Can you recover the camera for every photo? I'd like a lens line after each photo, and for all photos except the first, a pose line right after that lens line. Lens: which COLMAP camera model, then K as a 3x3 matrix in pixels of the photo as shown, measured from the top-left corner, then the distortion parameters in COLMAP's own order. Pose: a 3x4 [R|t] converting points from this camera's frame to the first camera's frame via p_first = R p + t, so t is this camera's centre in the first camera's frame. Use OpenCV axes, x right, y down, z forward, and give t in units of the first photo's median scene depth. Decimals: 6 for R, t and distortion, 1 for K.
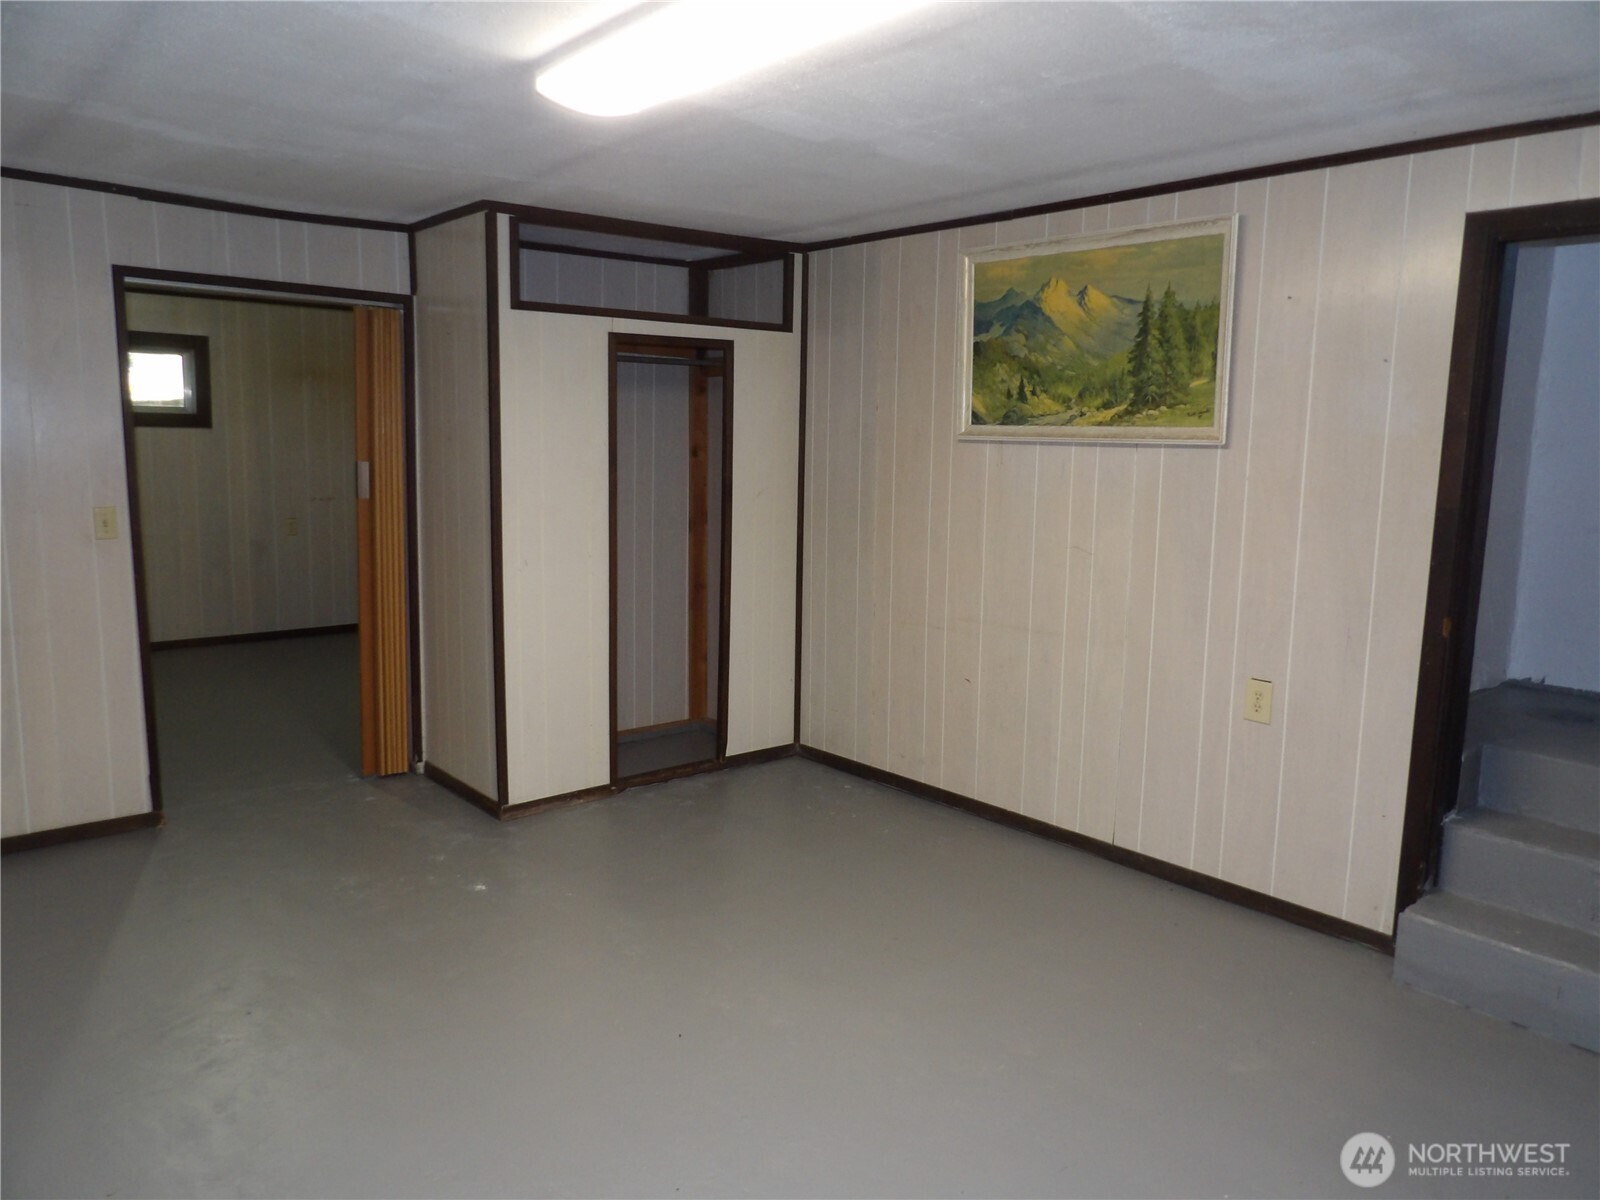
lens RADIAL K [[1148.0, 0, 806.2], [0, 1148.0, 596.3], [0, 0, 1]] dist [-0.037134, 0.045033]
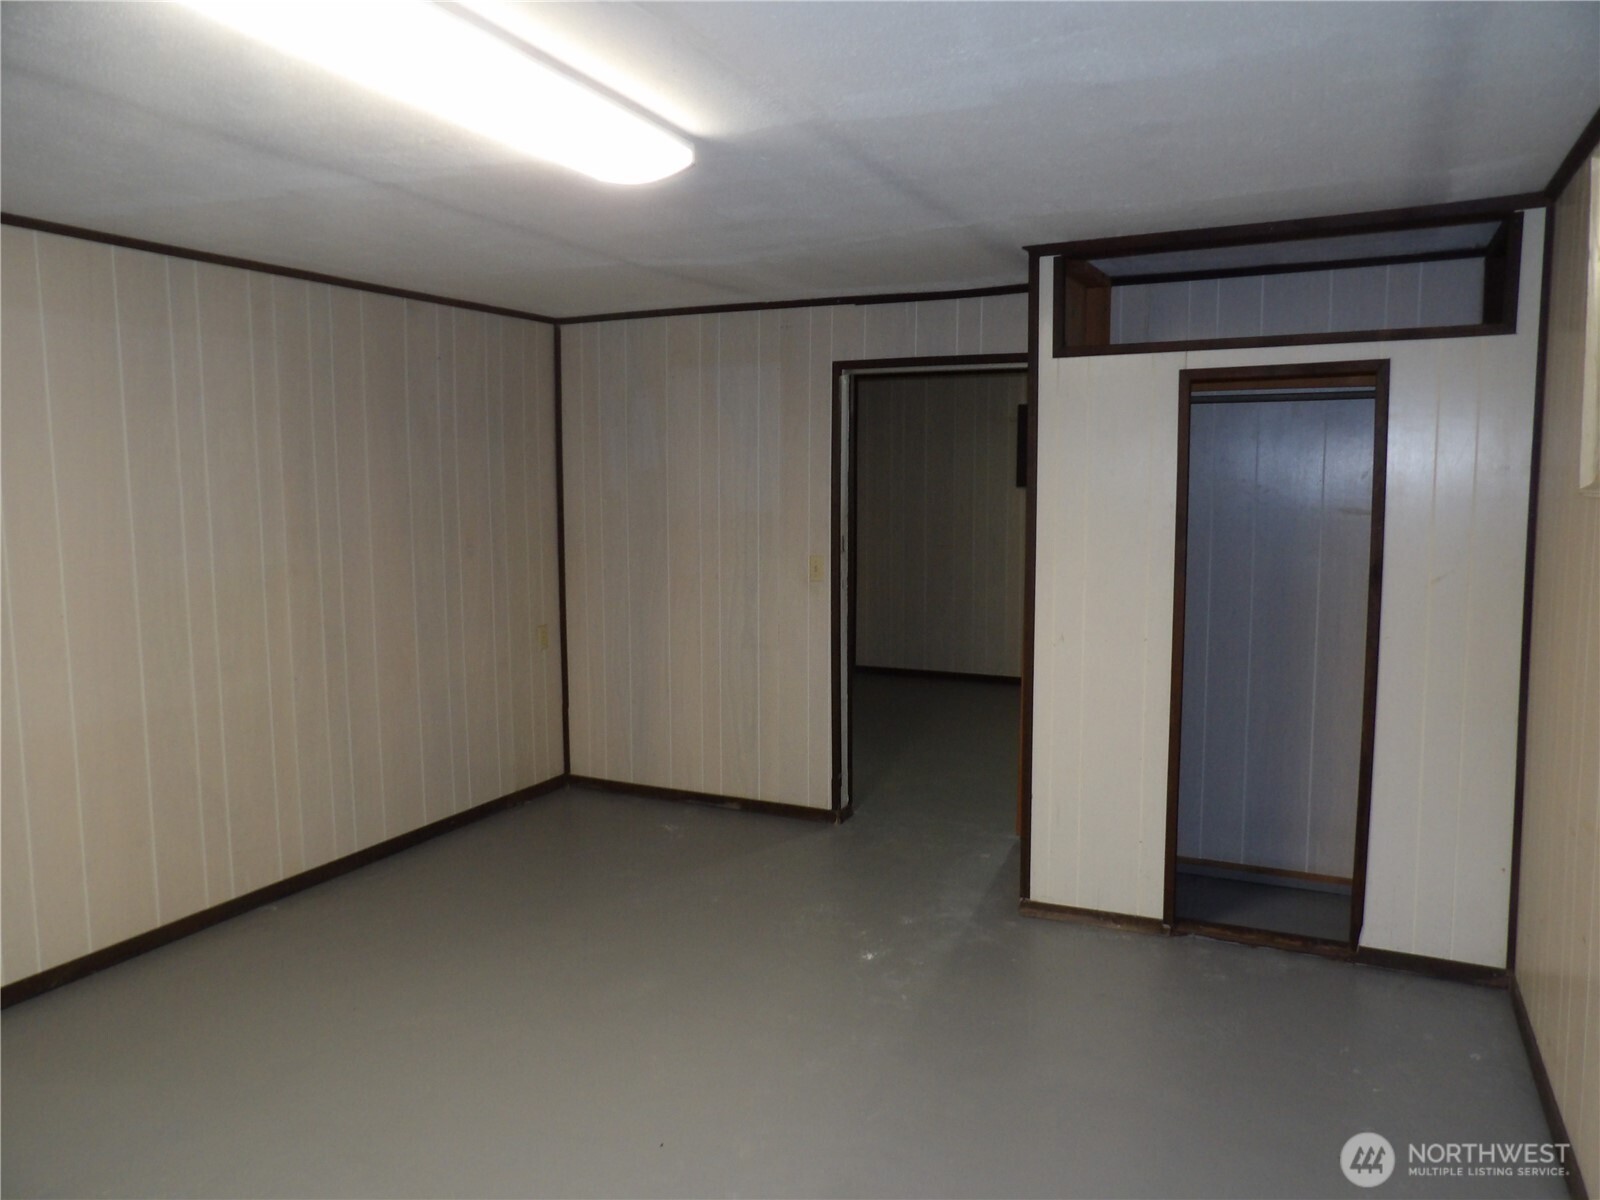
lens RADIAL K [[1148.0, 0, 803.0], [0, 1148.0, 595.3], [0, 0, 1]] dist [-0.037134, 0.045033]
pose [[0.409325, 0.068452, -0.909817, 0.474279], [-0.119382, 0.992627, 0.020972, -0.055217], [0.904545, 0.100031, 0.414479, 0.434343]]
